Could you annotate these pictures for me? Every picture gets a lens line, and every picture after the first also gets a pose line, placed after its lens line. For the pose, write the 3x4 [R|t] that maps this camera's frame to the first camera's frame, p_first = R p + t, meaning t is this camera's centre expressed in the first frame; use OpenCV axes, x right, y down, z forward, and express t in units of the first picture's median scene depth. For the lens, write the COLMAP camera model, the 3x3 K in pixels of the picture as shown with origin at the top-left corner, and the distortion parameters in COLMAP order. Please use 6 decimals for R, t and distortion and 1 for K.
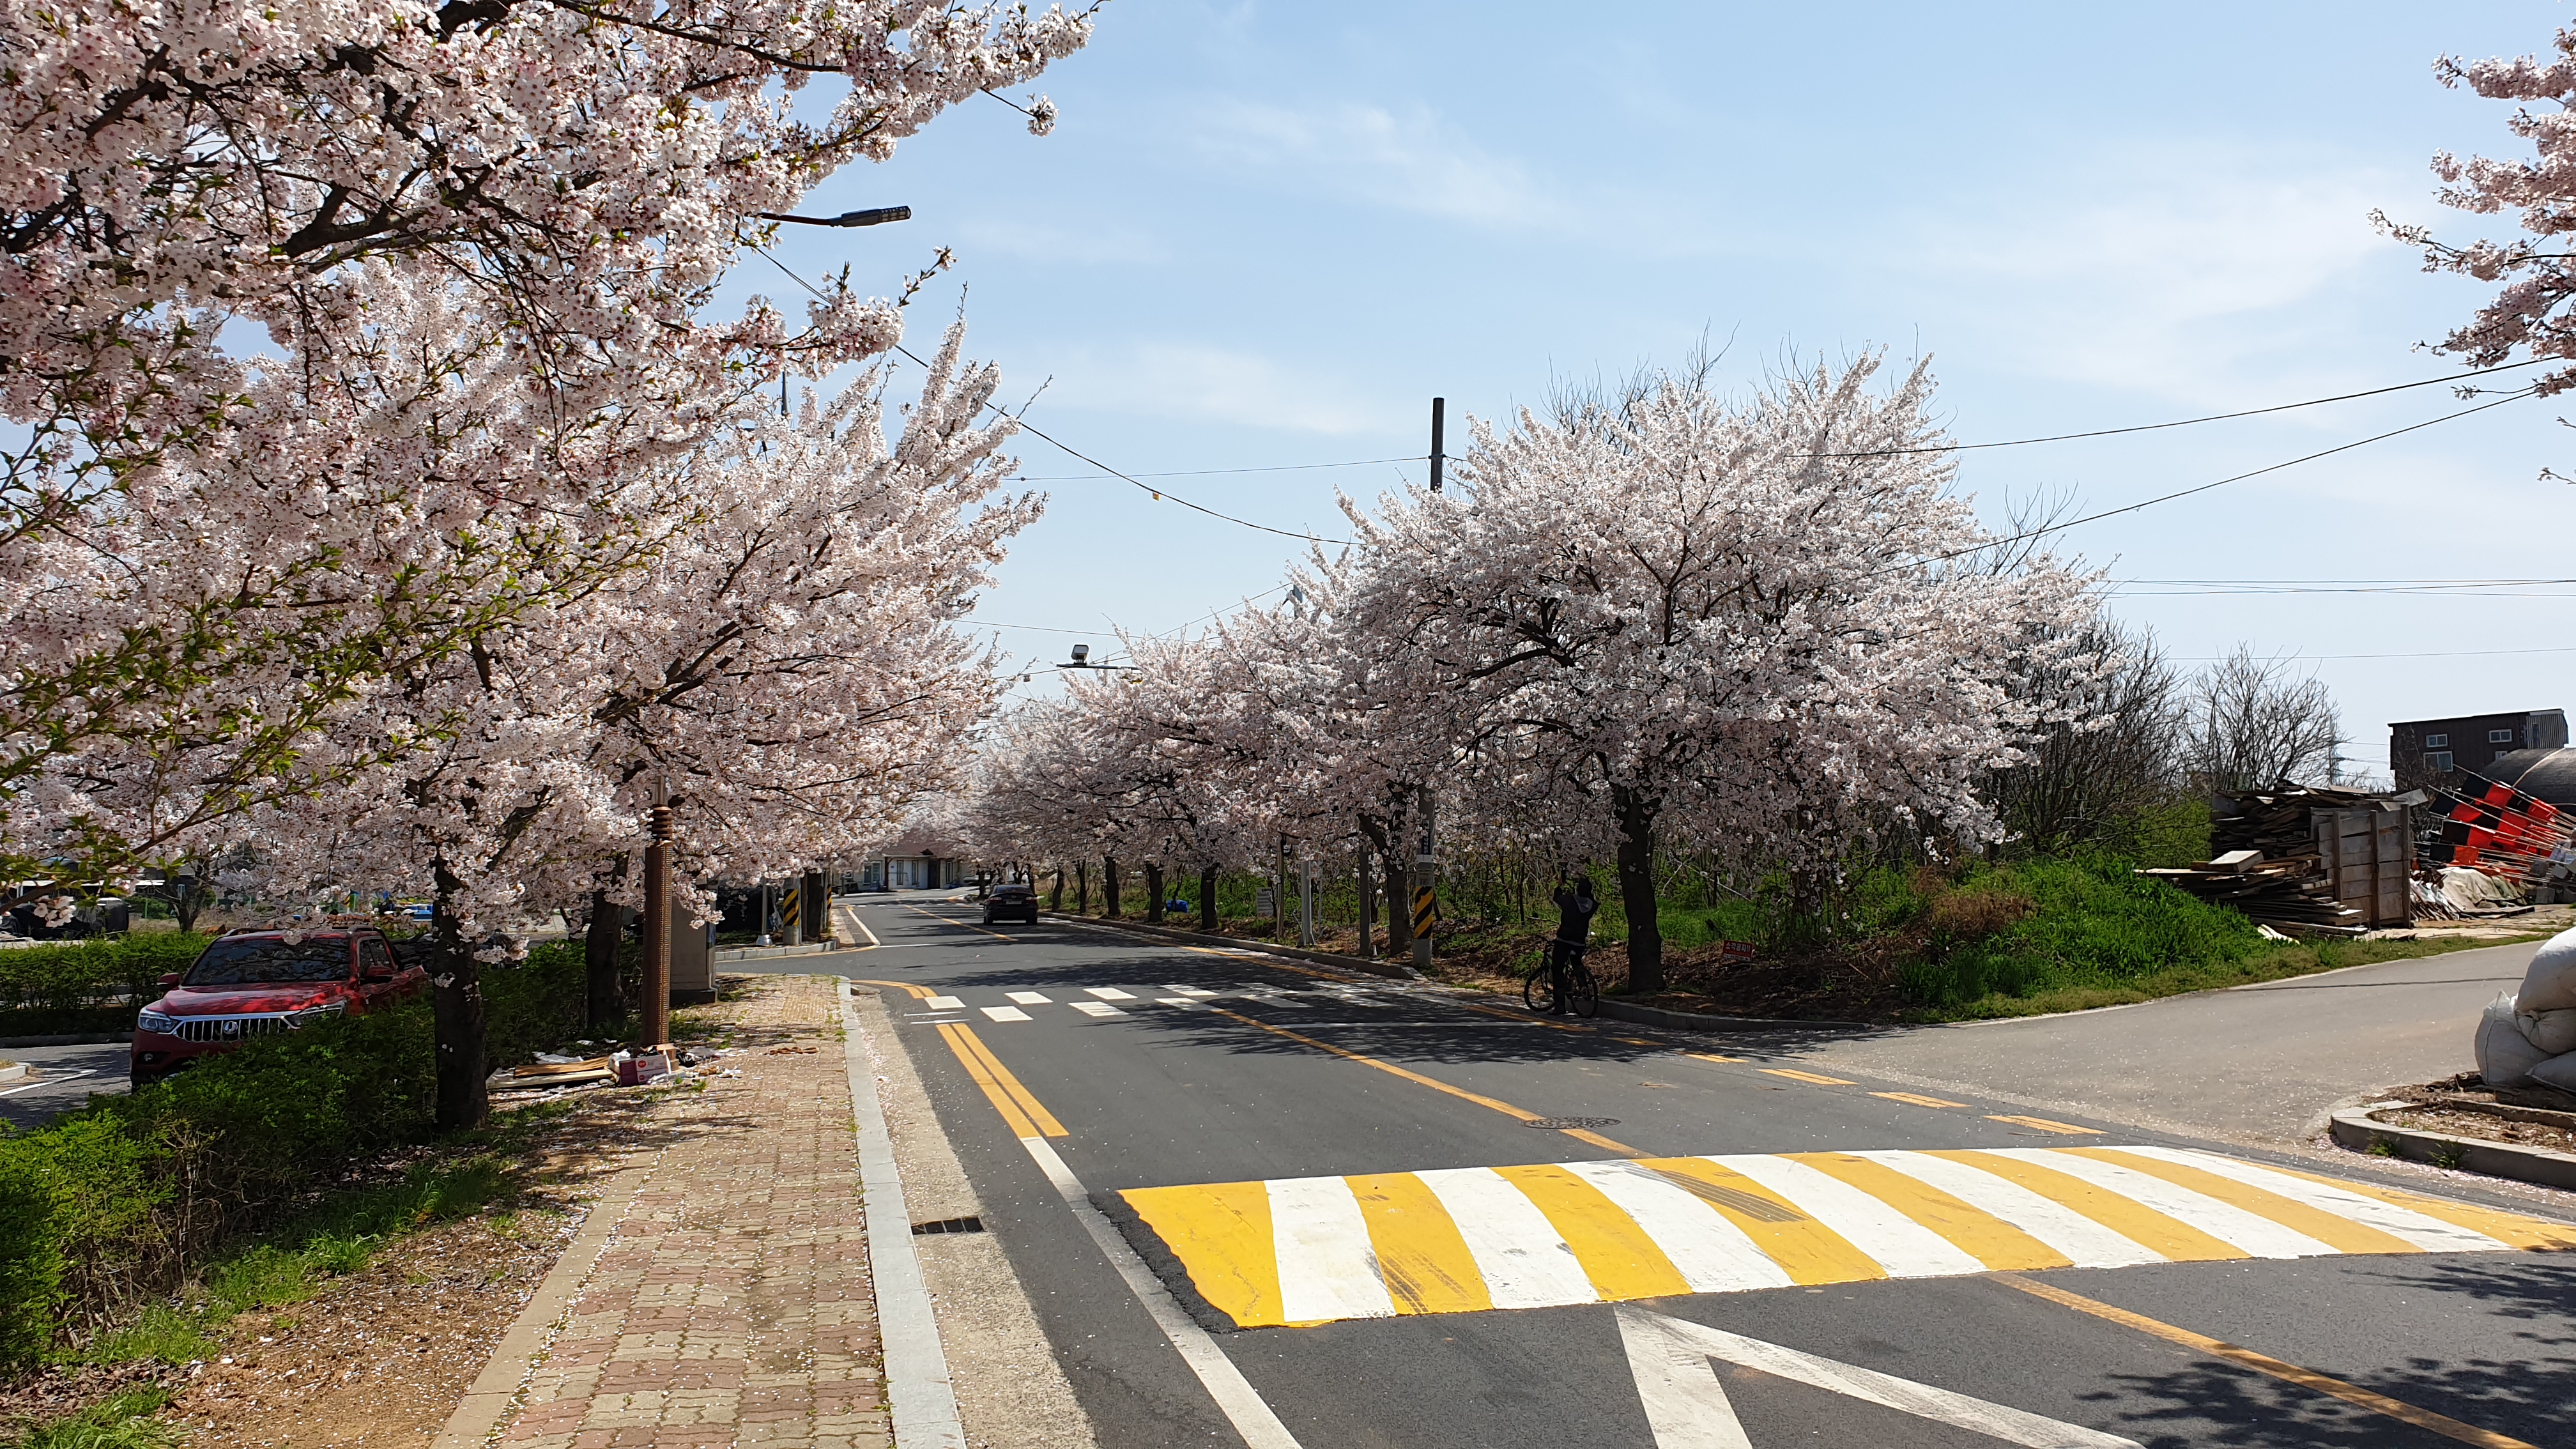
lens RADIAL K [[1933.6, 0, 1288.0], [0, 1933.6, 724.5], [0, 0, 1]] dist [0.002159, 0.006835]
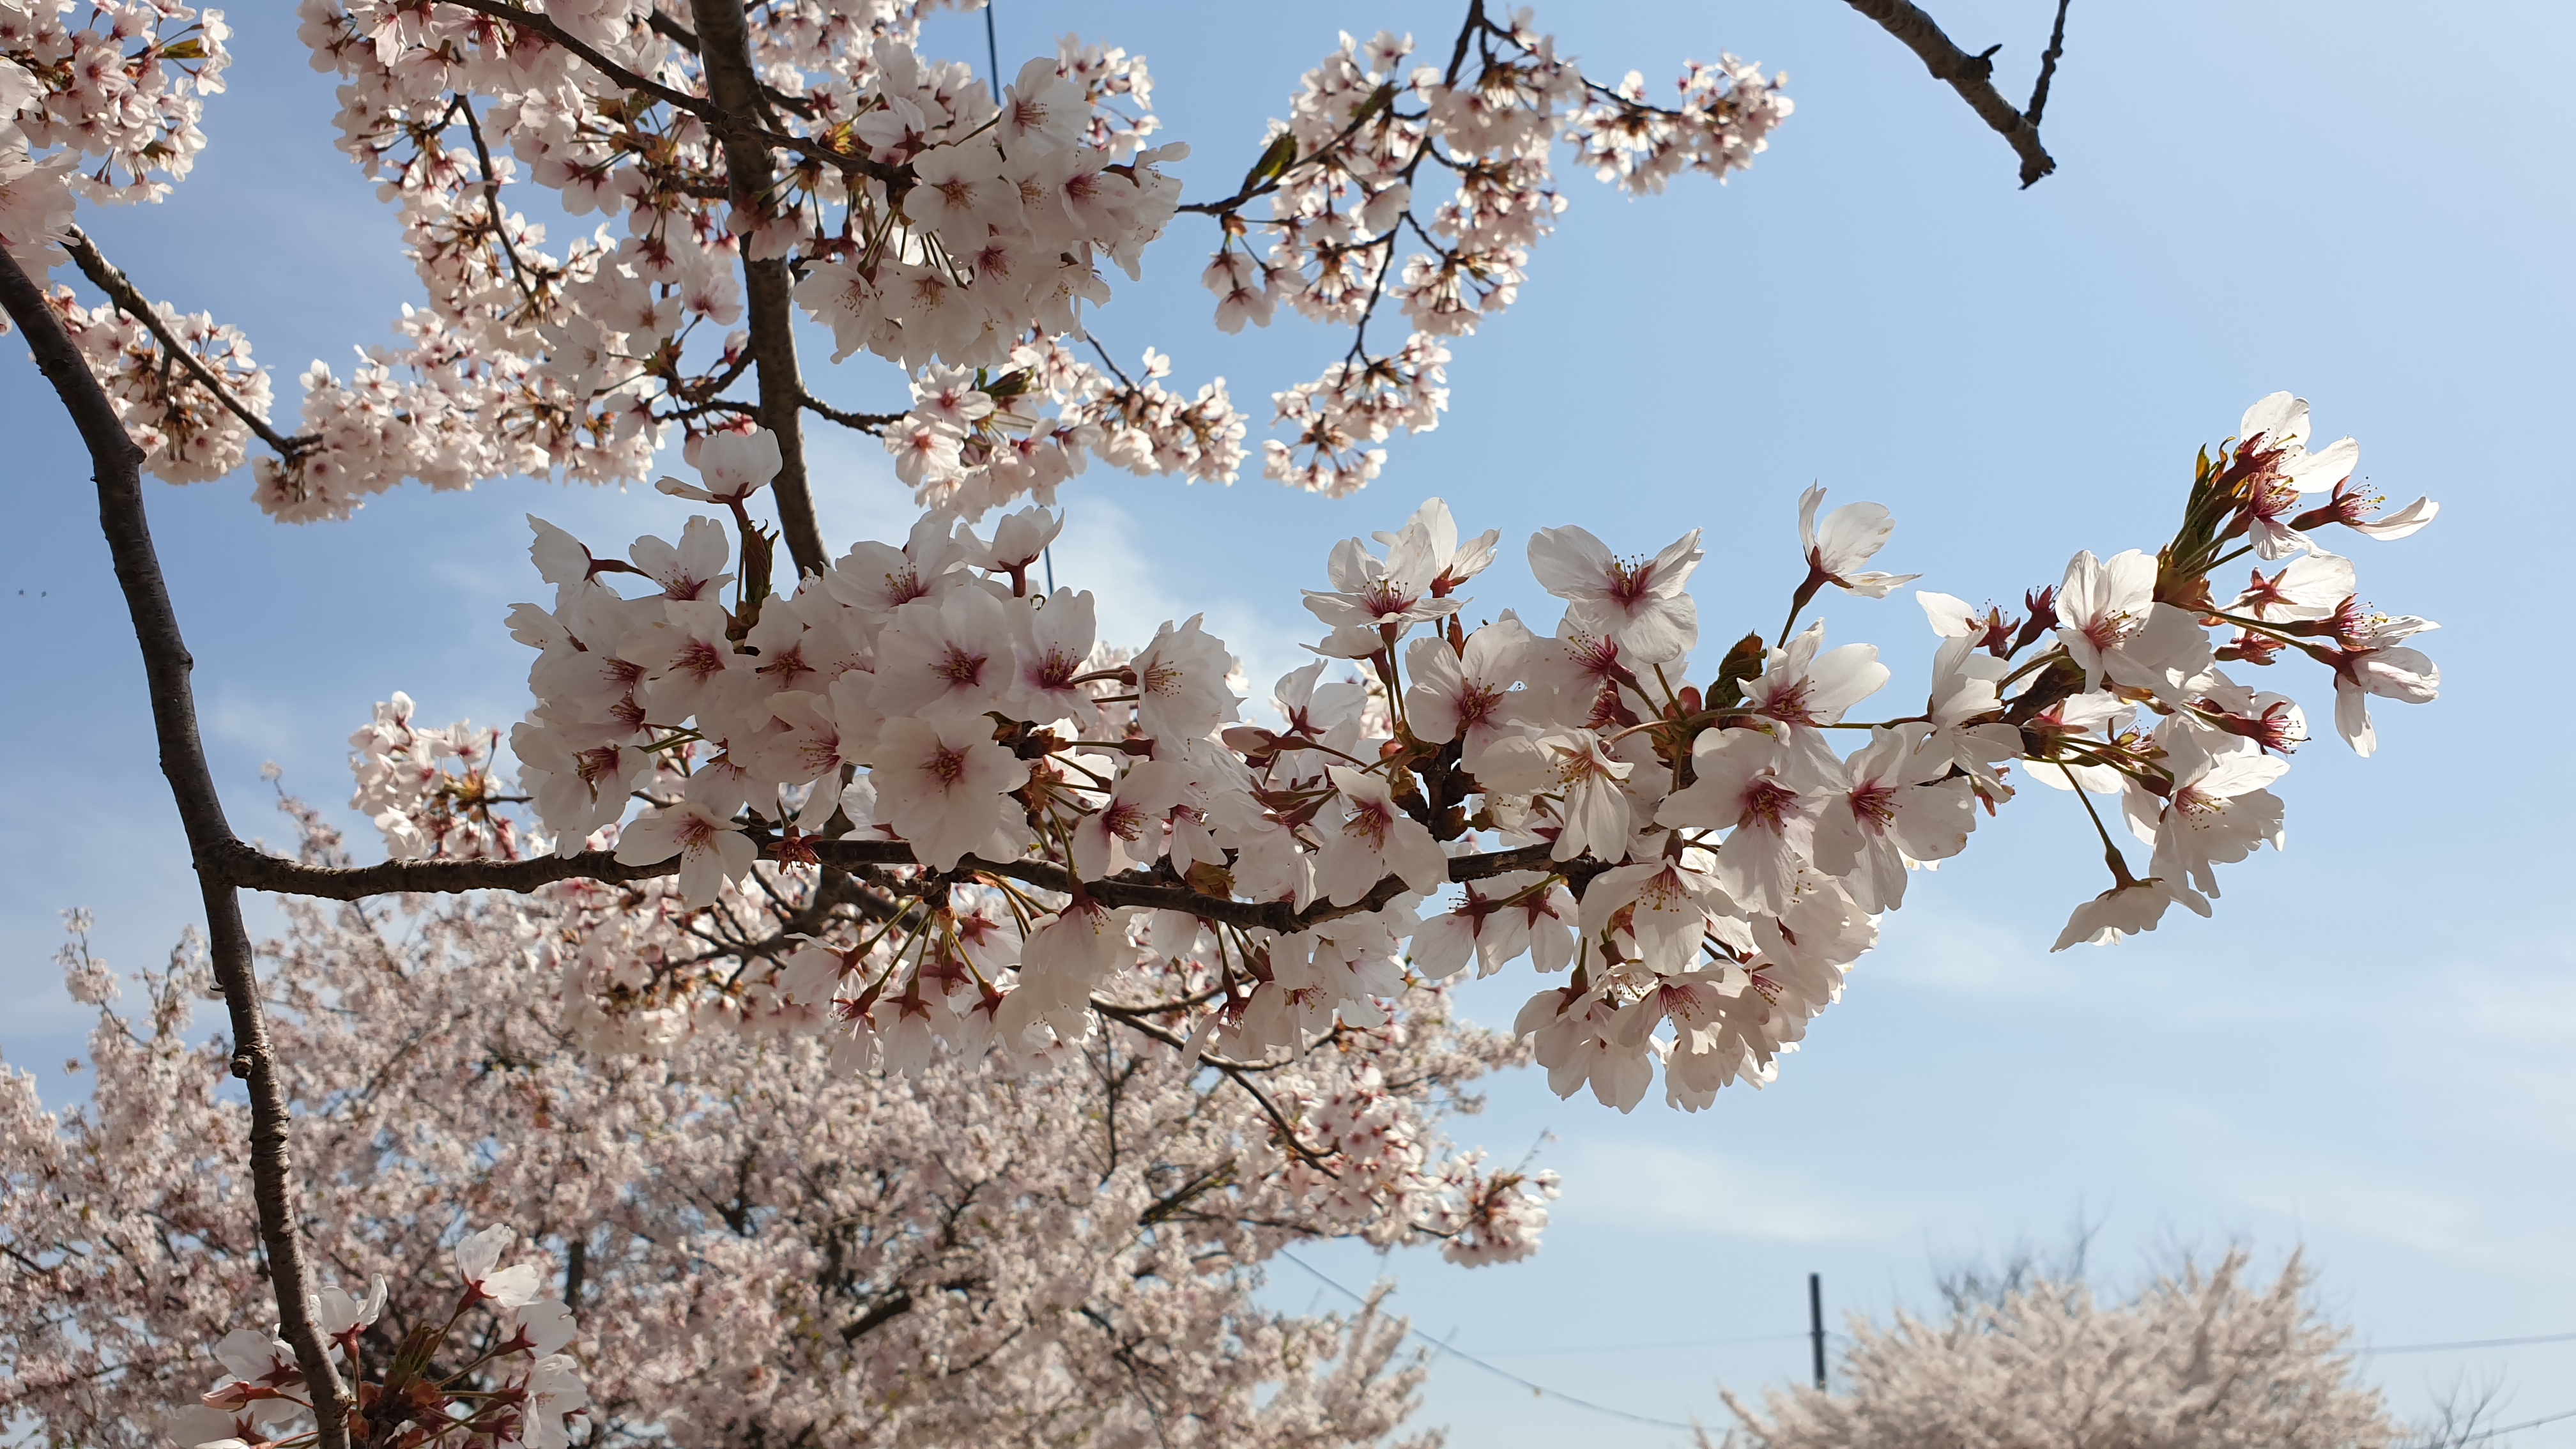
lens RADIAL K [[2092.7, 0, 1288.0], [0, 2092.7, 724.5], [0, 0, 1]] dist [0.002465, 0.007564]
pose [[0.985094, -0.070562, -0.156877, -0.000660], [0.005781, 0.925059, -0.379779, -0.029029], [0.171919, 0.373211, 0.911678, -0.196362]]
